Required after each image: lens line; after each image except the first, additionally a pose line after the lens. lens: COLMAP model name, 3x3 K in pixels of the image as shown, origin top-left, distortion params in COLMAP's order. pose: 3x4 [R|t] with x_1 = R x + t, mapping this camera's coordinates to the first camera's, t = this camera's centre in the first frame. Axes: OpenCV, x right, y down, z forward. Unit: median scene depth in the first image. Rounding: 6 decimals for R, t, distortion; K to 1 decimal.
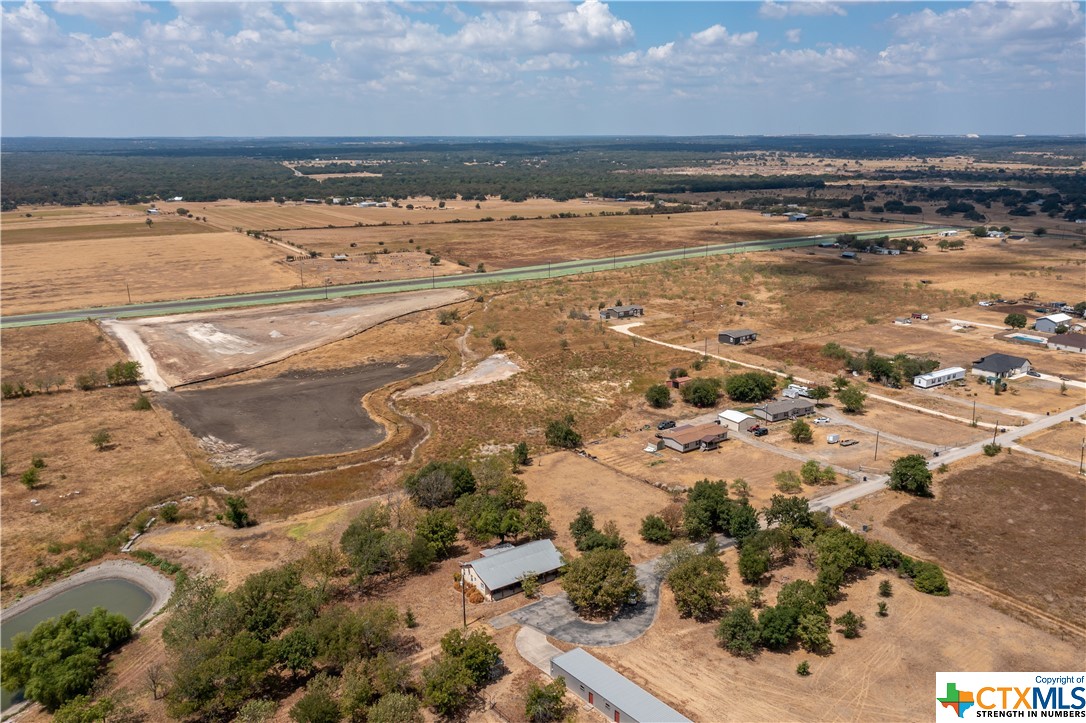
lens RADIAL K [[860.3, 0, 542.7], [0, 860.3, 353.3], [0, 0, 1]] dist [-0.010055, 0.010047]
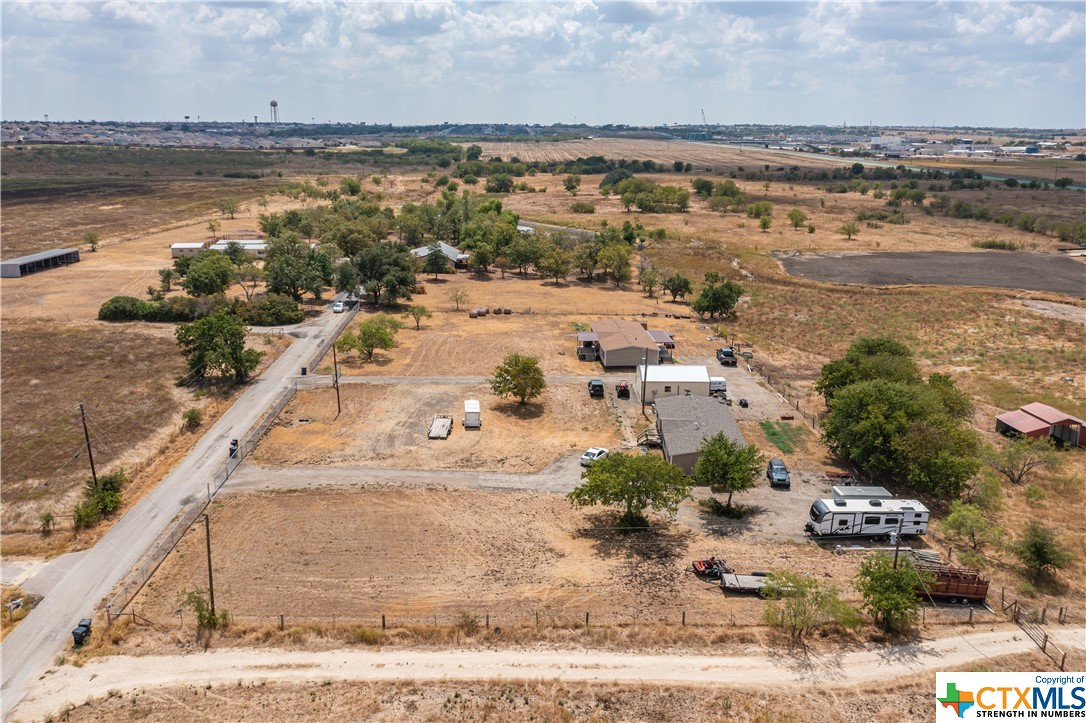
lens RADIAL K [[860.3, 0, 546.1], [0, 860.3, 363.5], [0, 0, 1]] dist [-0.010055, 0.010047]
pose [[-0.524941, 0.226964, -0.820320, 0.523067], [-0.211389, 0.898828, 0.383958, -0.072799], [0.824471, 0.374962, -0.423854, 0.954053]]
